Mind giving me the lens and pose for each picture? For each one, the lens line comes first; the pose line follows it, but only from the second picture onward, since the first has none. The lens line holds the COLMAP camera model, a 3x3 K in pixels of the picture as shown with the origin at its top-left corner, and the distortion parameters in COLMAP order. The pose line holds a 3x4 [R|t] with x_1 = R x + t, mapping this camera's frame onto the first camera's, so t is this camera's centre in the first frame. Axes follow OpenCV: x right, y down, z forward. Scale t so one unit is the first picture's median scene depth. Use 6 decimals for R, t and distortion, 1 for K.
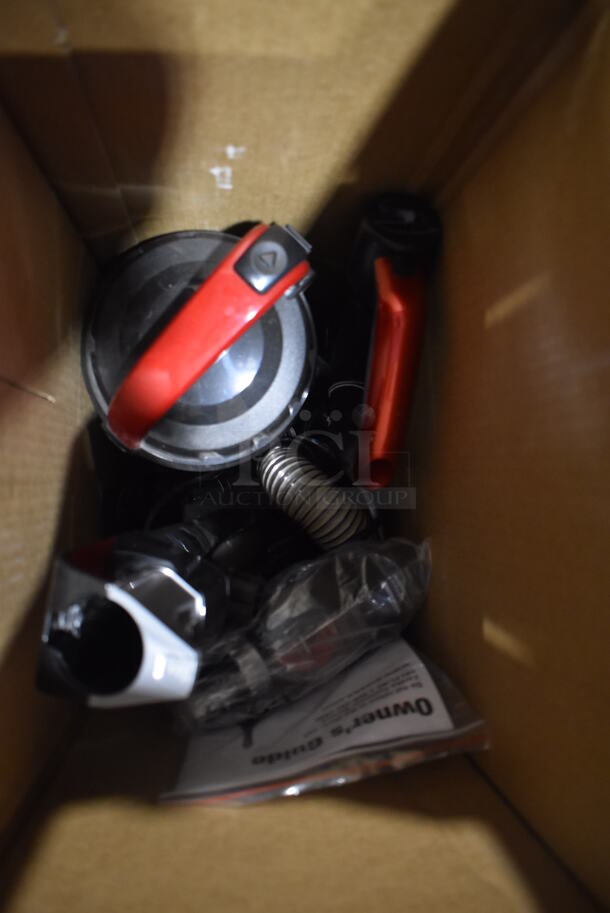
lens RADIAL K [[689.1, 0, 305.0], [0, 689.1, 456.5], [0, 0, 1]] dist [-0.092509, 0.004274]
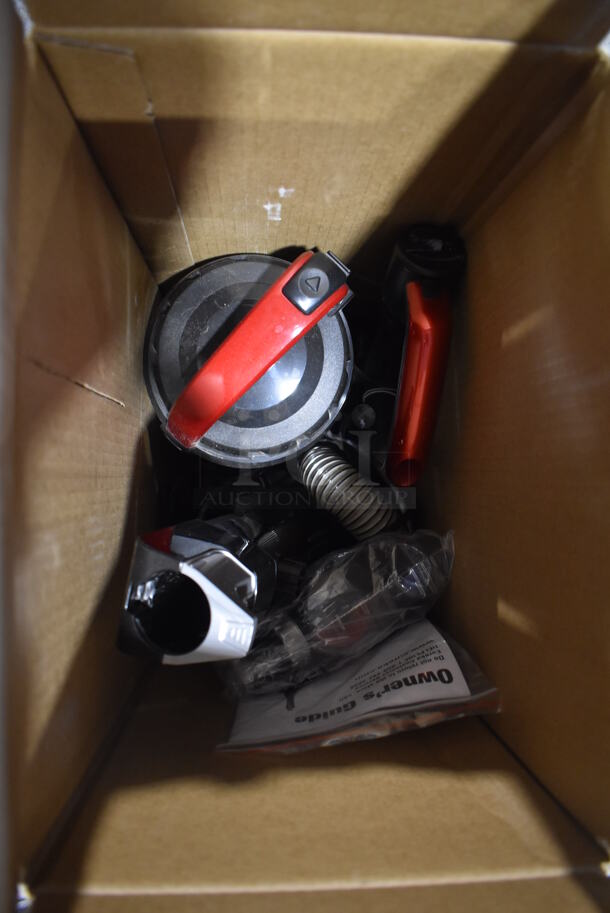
lens RADIAL K [[689.1, 0, 305.0], [0, 689.1, 456.5], [0, 0, 1]] dist [-0.092509, 0.004274]
pose [[0.999029, 0.010531, -0.042789, -0.014402], [-0.010423, 0.999942, 0.002753, -0.002467], [0.042815, -0.002304, 0.999080, -0.141225]]
